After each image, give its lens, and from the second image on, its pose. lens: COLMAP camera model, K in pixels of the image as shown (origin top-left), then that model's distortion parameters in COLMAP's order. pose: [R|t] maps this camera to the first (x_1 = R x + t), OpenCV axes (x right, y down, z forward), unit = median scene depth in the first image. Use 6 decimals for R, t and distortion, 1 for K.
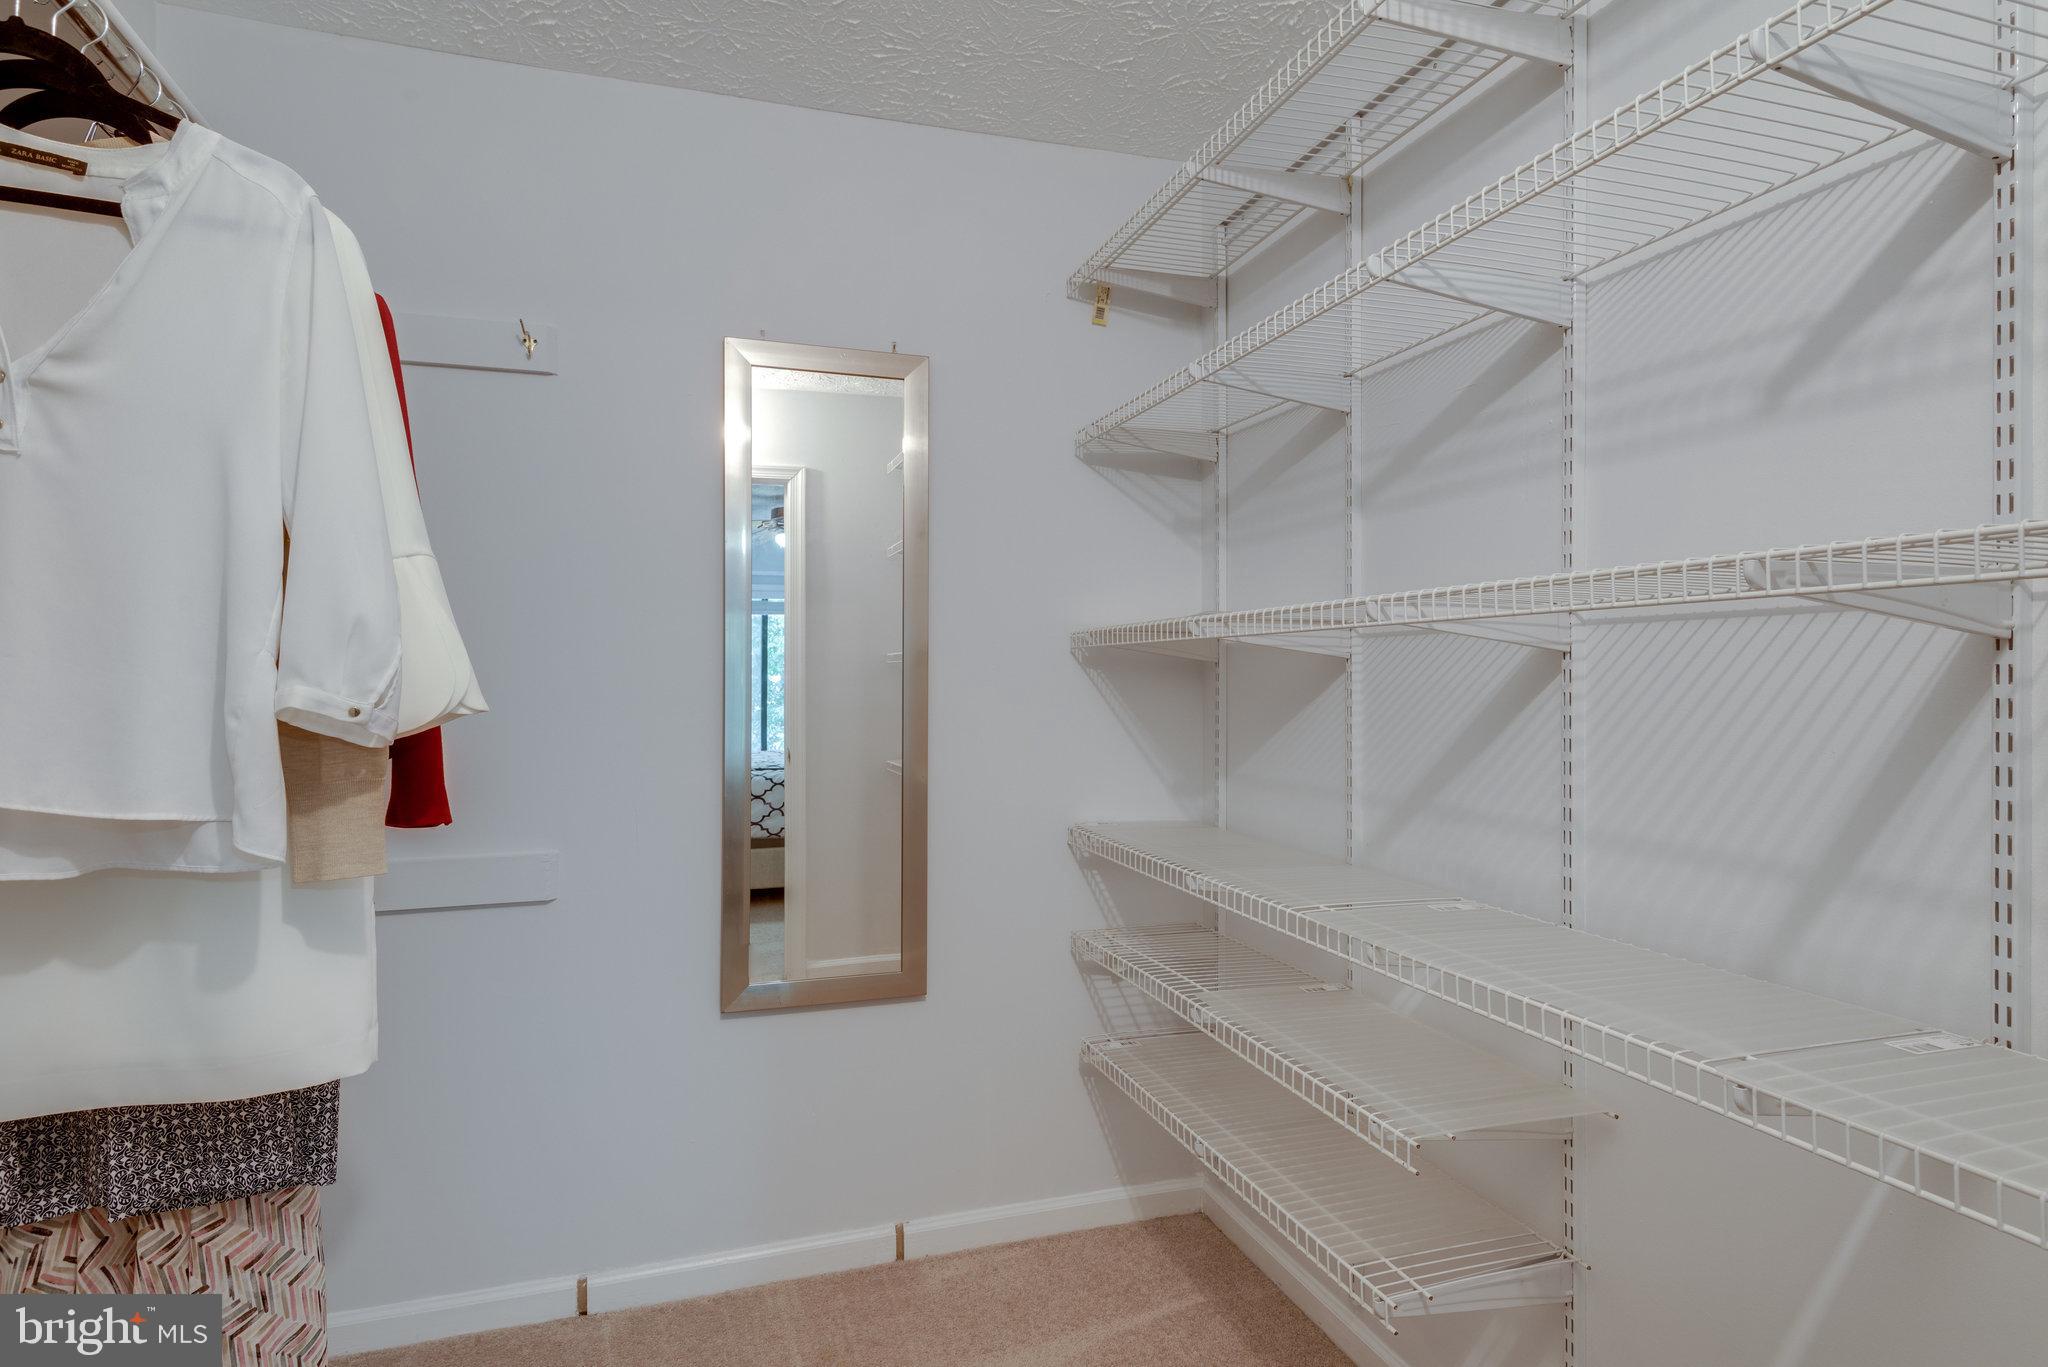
lens RADIAL K [[1110.7, 0, 1030.6], [0, 1110.7, 681.7], [0, 0, 1]] dist [0.035681, -0.029447]
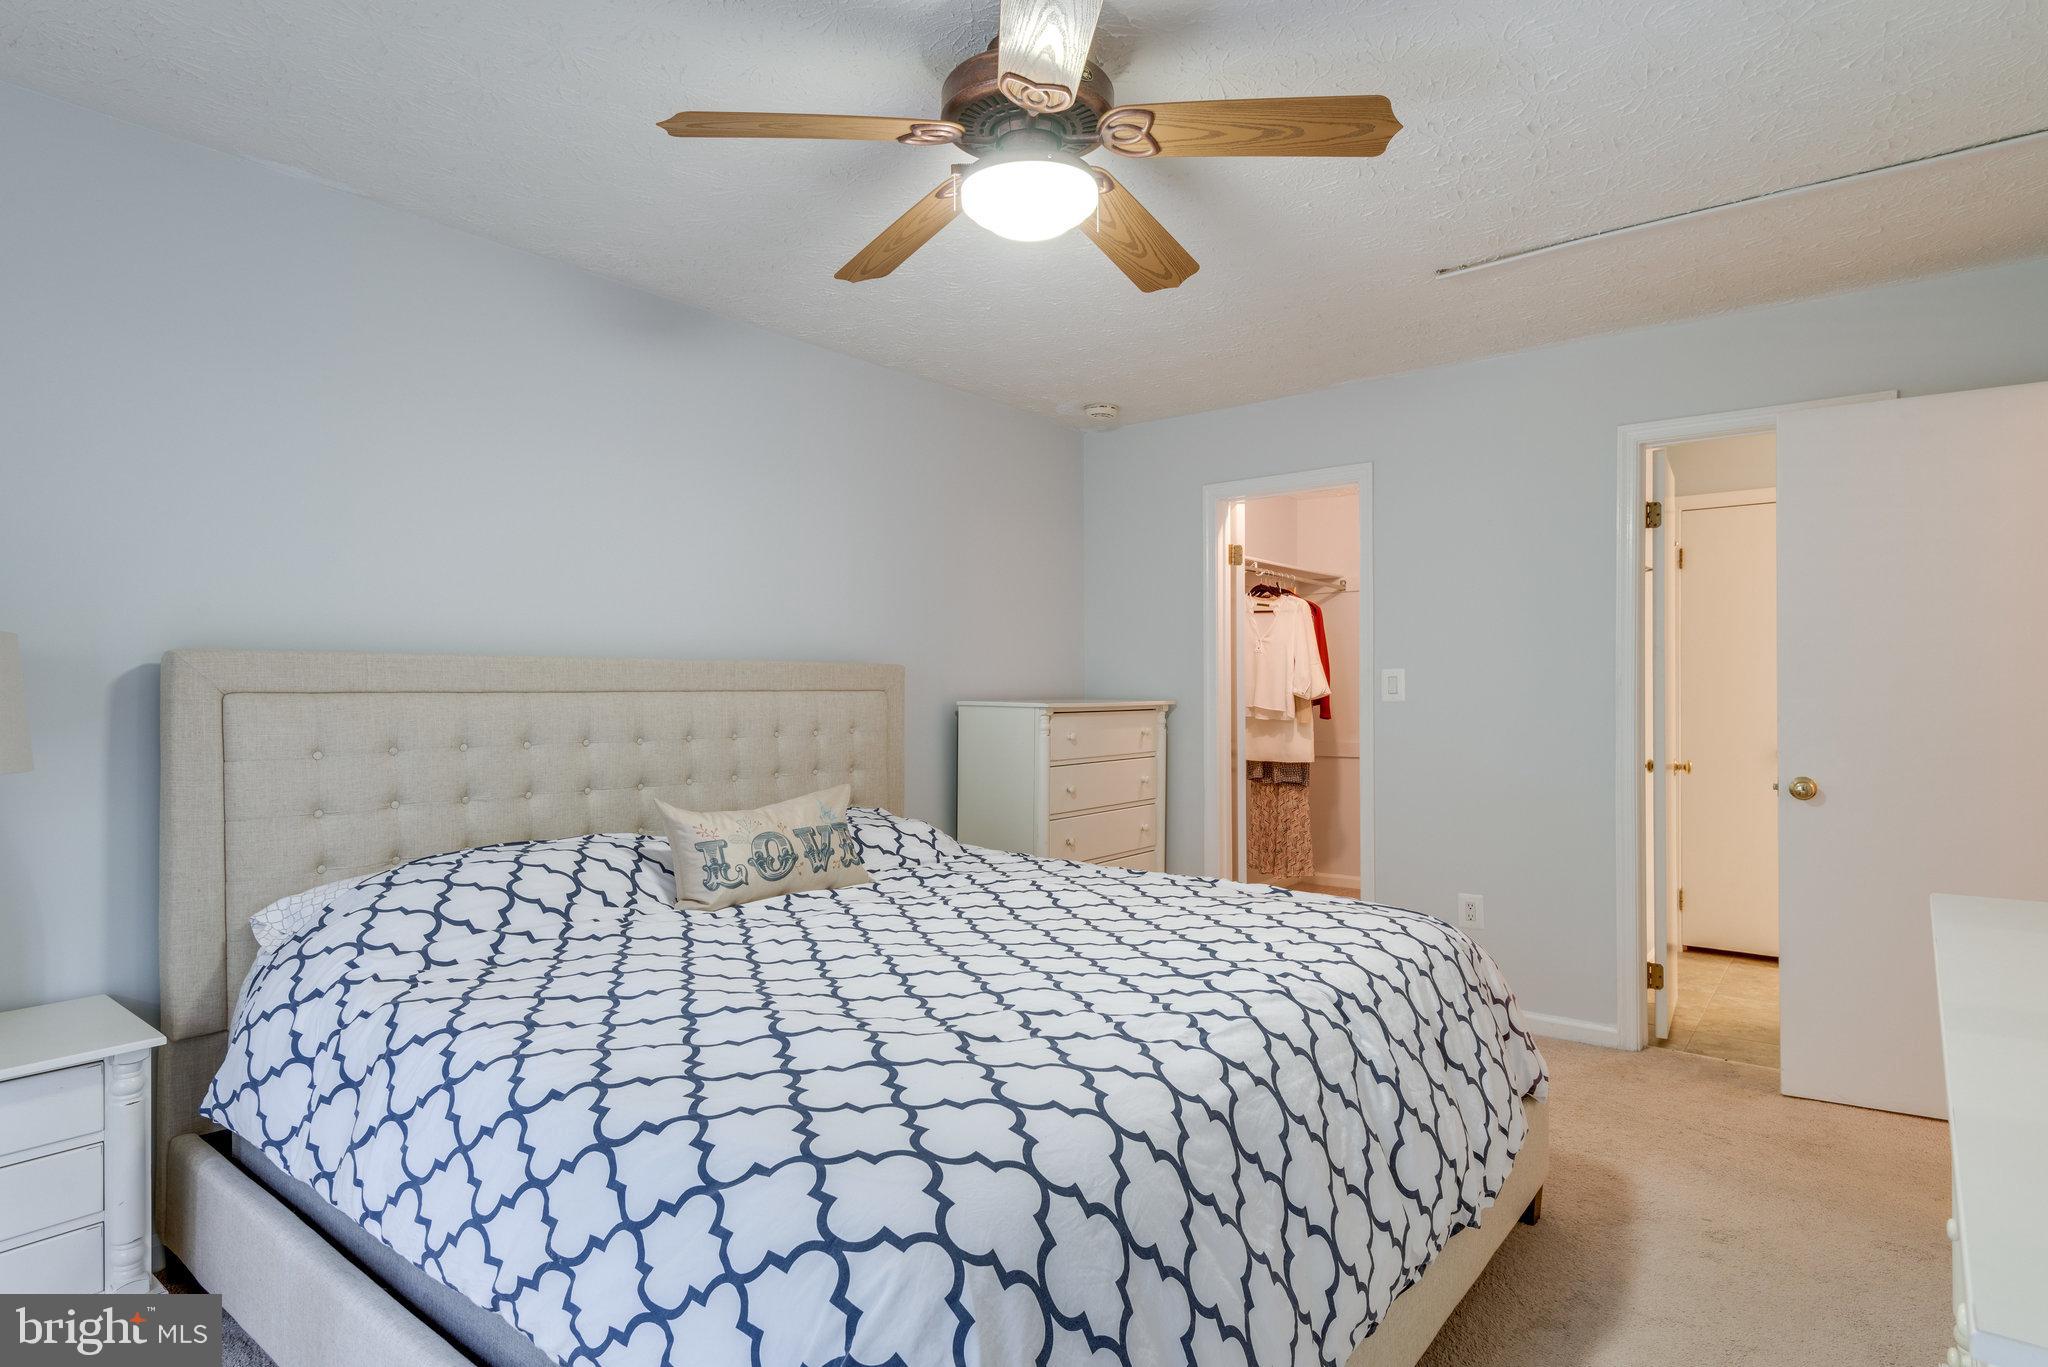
lens RADIAL K [[1110.7, 0, 1030.6], [0, 1110.7, 681.7], [0, 0, 1]] dist [0.035681, -0.029447]
pose [[0.557715, 0.001286, -0.830032, 2.987288], [0.001705, 0.999995, 0.002695, -0.046393], [0.830031, -0.002918, 0.557710, -2.986933]]
